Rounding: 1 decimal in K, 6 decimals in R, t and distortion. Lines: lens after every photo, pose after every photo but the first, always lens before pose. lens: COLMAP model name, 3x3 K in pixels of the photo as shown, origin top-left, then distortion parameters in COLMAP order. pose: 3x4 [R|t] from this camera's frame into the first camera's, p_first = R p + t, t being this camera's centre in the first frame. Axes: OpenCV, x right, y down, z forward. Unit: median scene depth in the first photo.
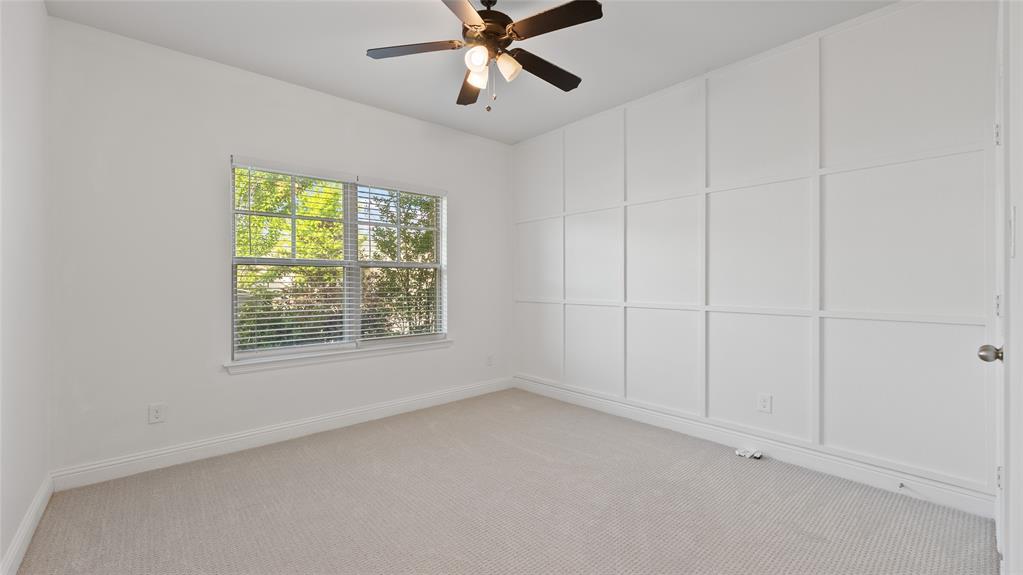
lens RADIAL K [[434.3, 0, 512.4], [0, 434.3, 283.7], [0, 0, 1]] dist [0.002107, 0.000261]
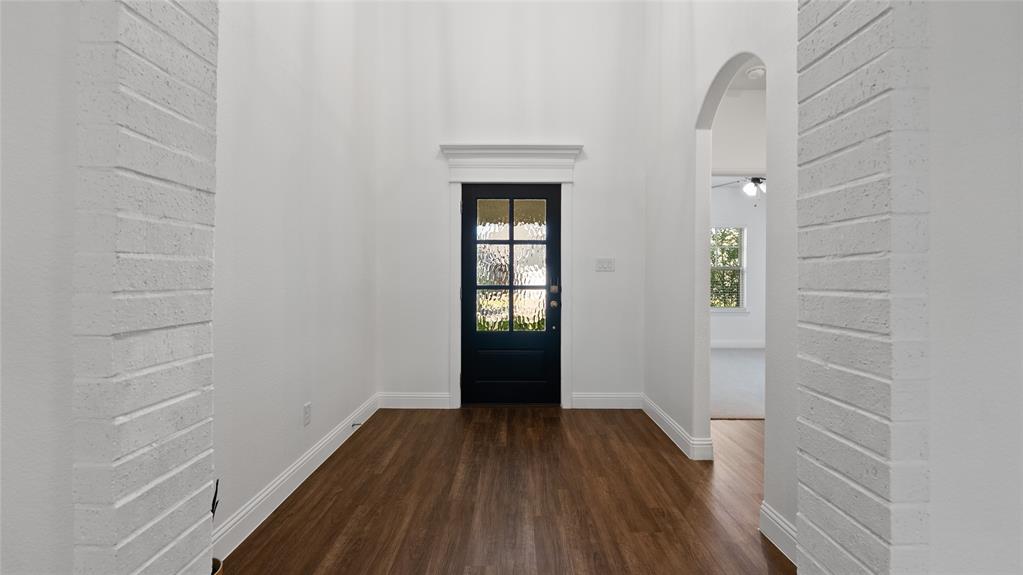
lens RADIAL K [[434.3, 0, 512.7], [0, 434.3, 271.9], [0, 0, 1]] dist [0.002107, 0.000261]
pose [[0.761530, 0.005223, -0.648109, 0.194726], [-0.019147, 0.999712, -0.014442, 0.012590], [0.647847, 0.023408, 0.761410, -0.680662]]
